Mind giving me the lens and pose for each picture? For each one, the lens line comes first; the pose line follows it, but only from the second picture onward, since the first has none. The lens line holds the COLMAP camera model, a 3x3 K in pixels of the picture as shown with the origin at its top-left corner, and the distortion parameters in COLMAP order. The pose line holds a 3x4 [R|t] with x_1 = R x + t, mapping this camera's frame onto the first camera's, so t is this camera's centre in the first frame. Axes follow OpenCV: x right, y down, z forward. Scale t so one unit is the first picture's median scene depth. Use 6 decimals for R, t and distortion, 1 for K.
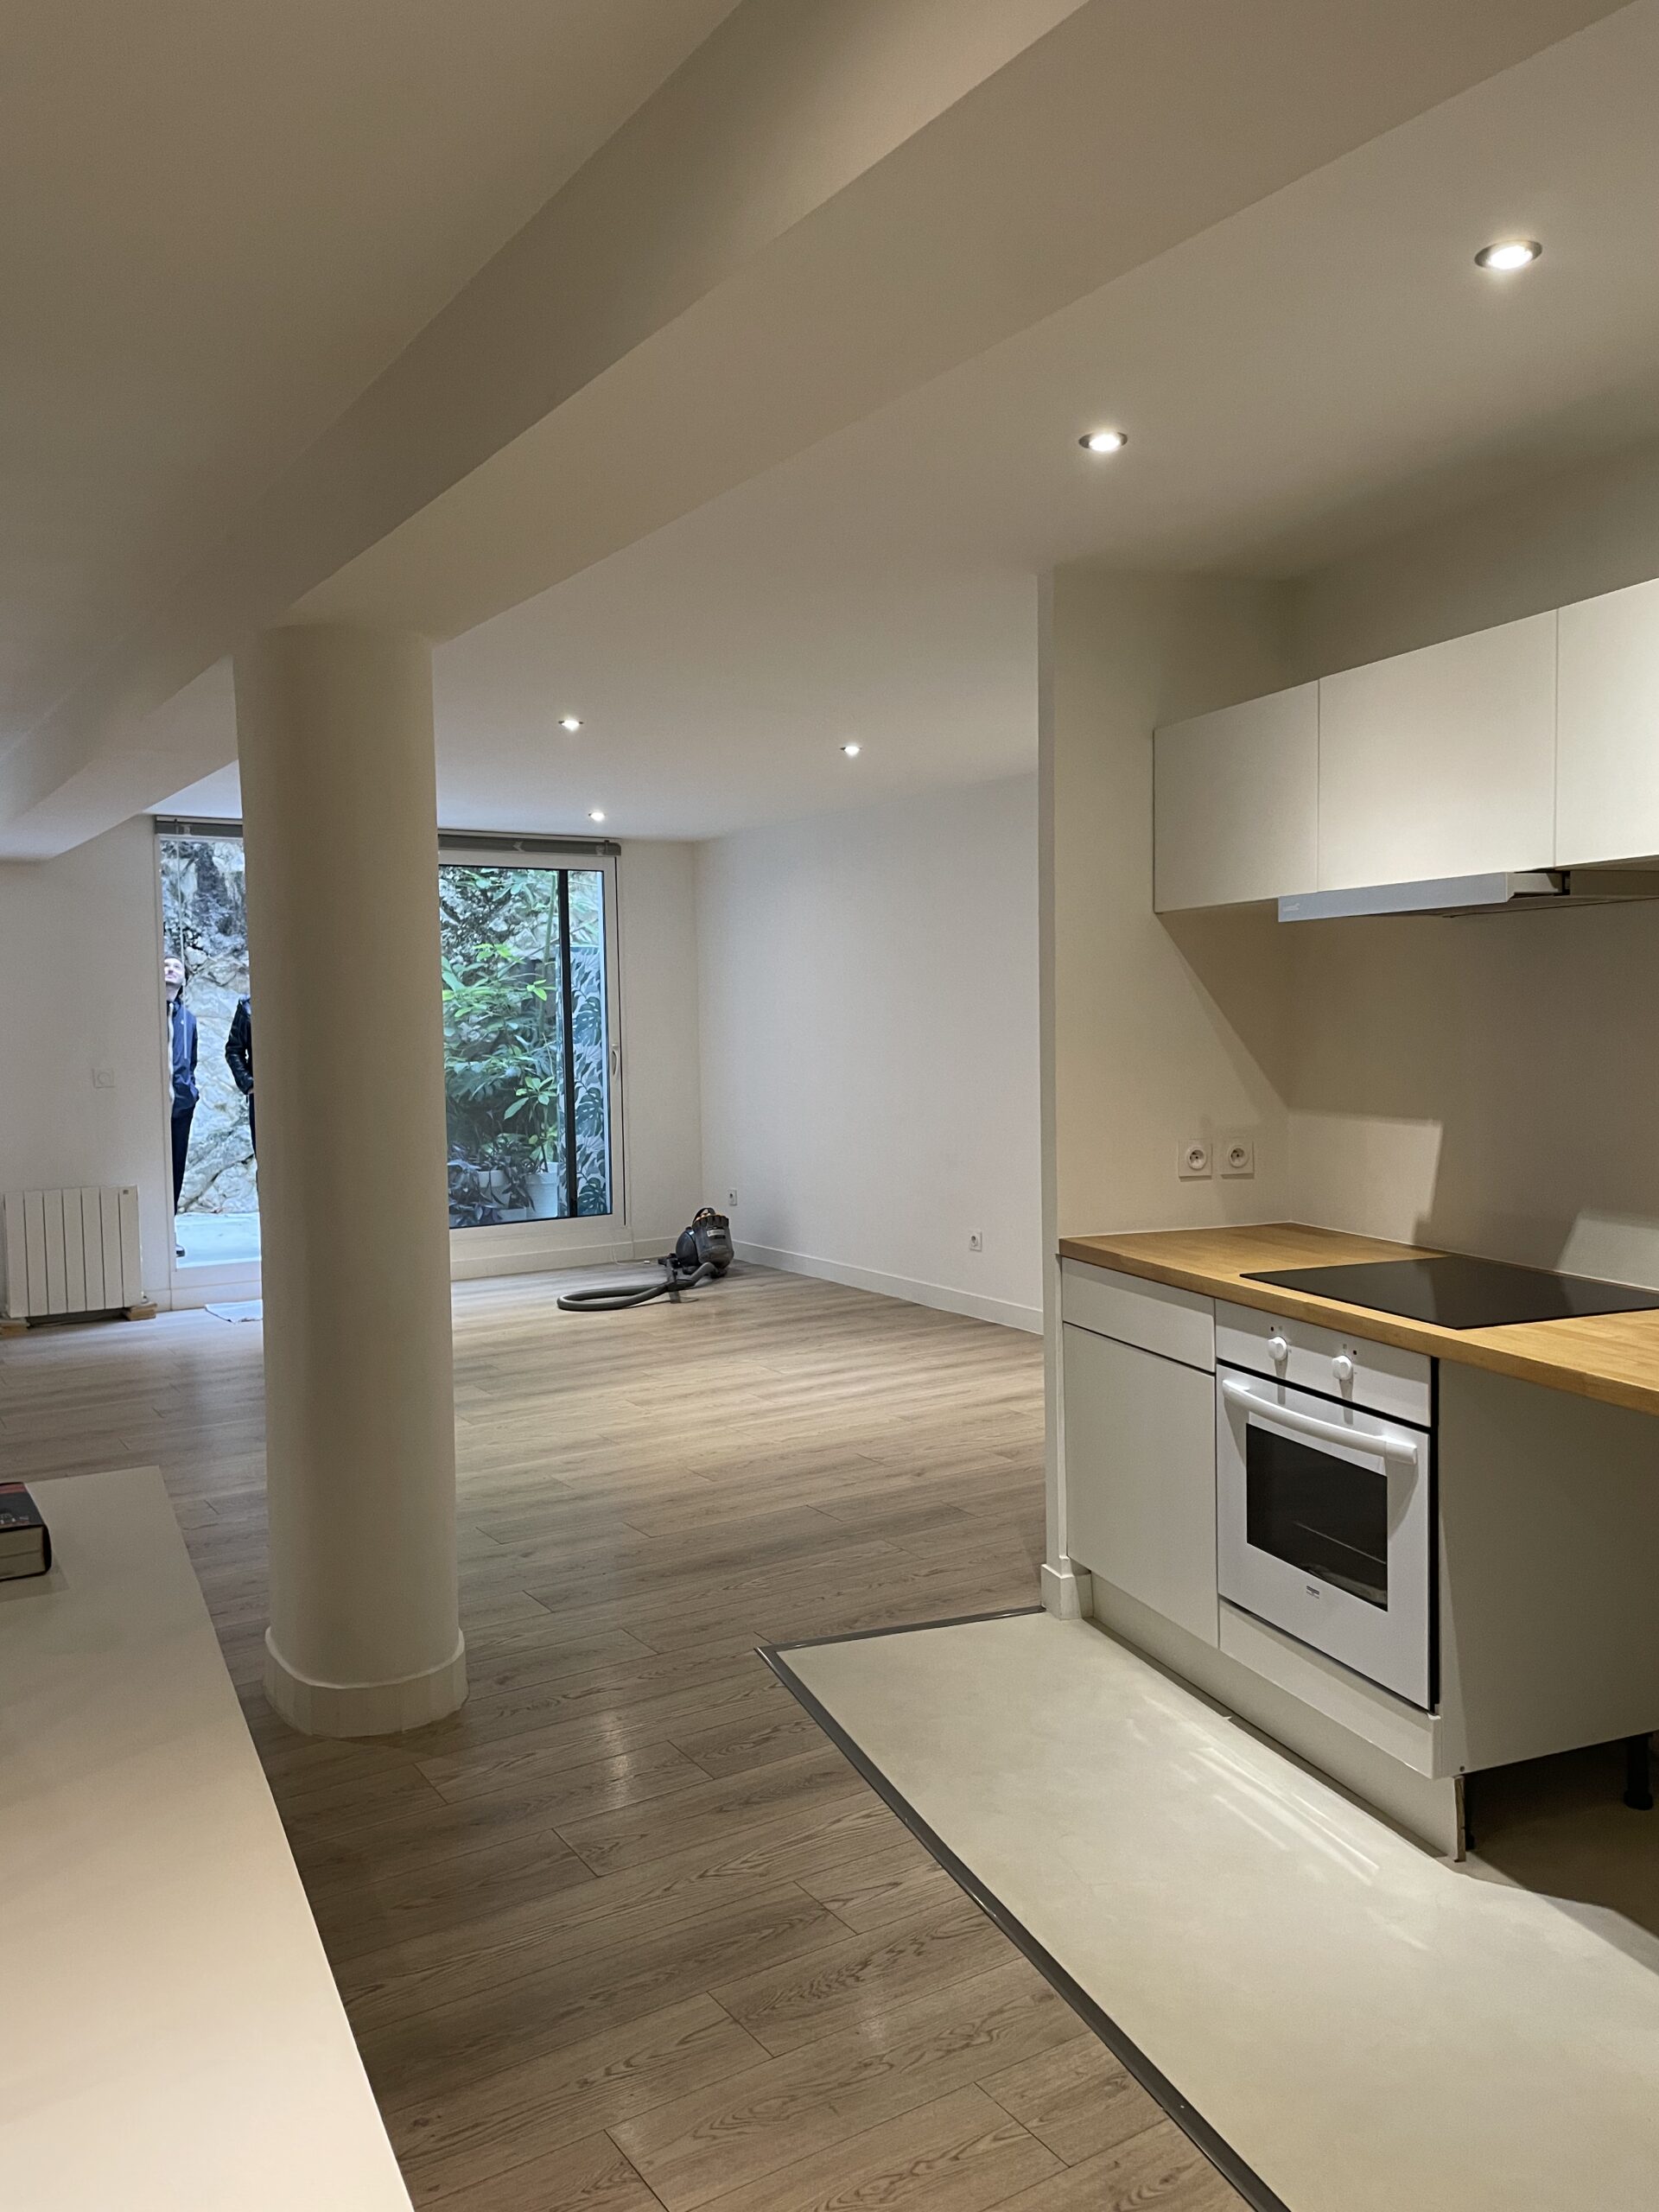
lens RADIAL K [[1672.7, 0, 821.4], [0, 1672.7, 1097.3], [0, 0, 1]] dist [0.084546, -0.100086]
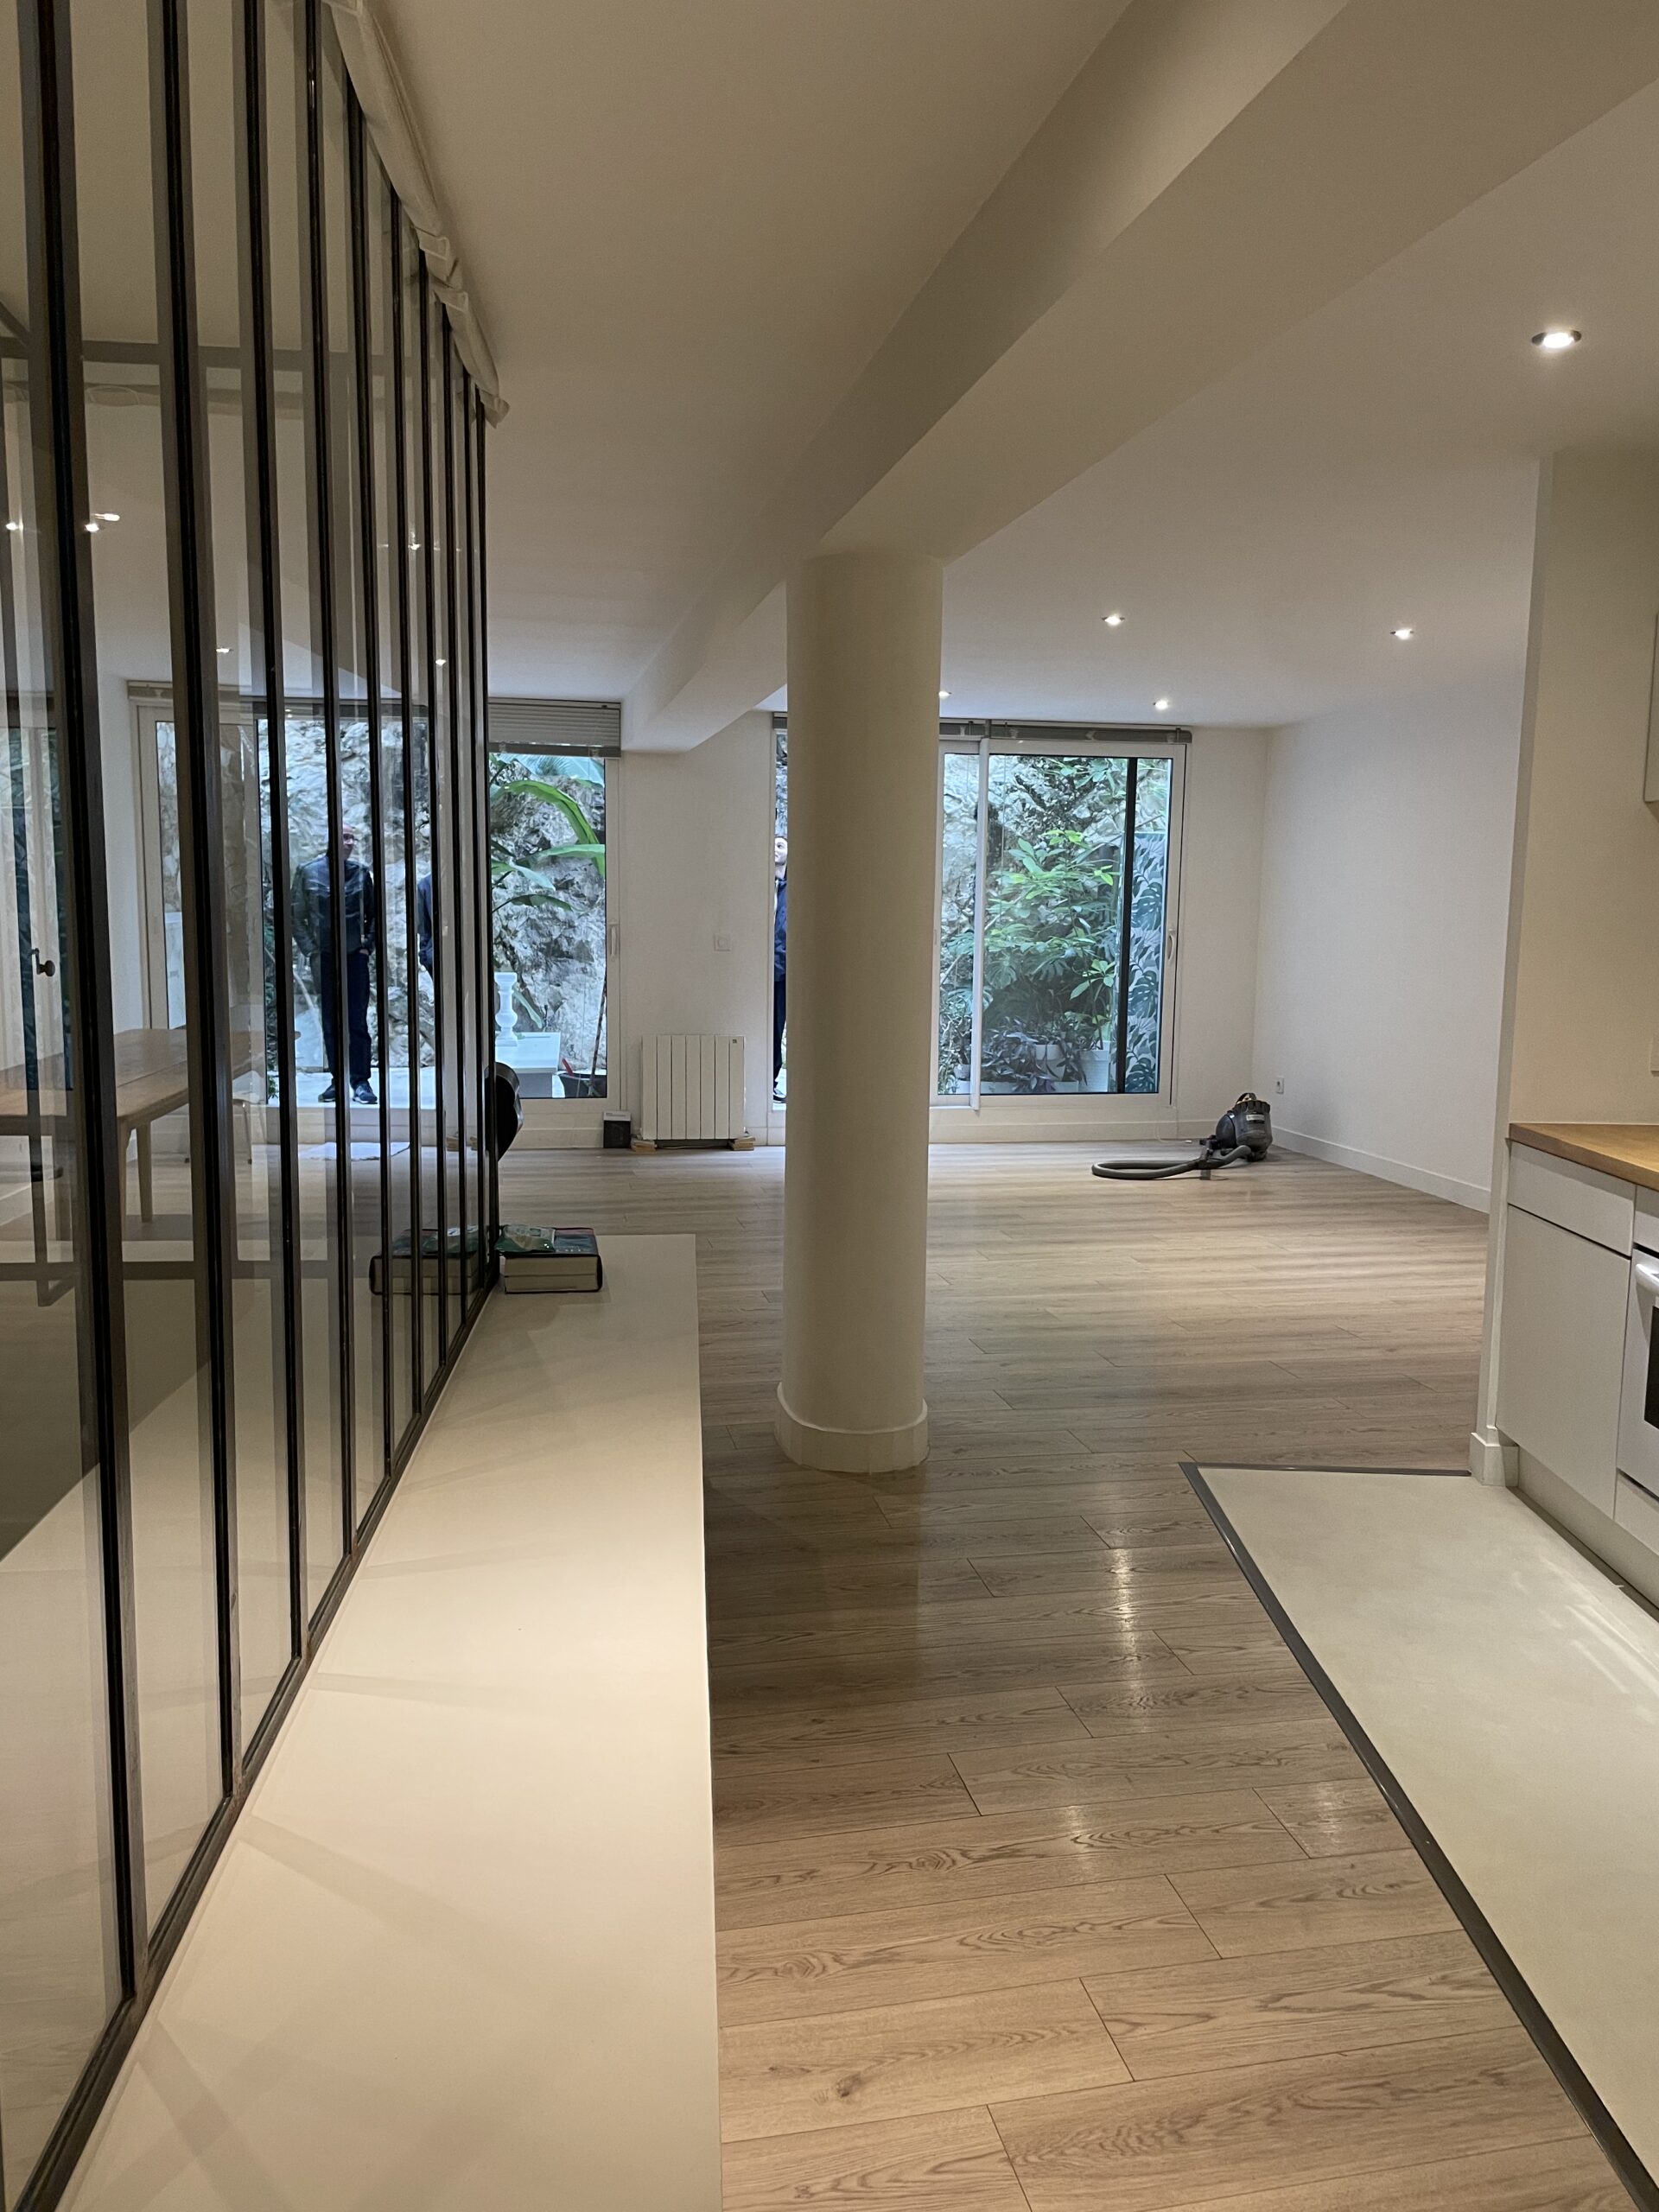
lens RADIAL K [[1672.7, 0, 824.7], [0, 1672.7, 1122.3], [0, 0, 1]] dist [0.084546, -0.100086]
pose [[0.932276, 0.078439, -0.353142, 0.104960], [-0.050355, 0.994843, 0.088040, 0.012573], [0.358227, -0.064295, 0.931418, -0.102265]]
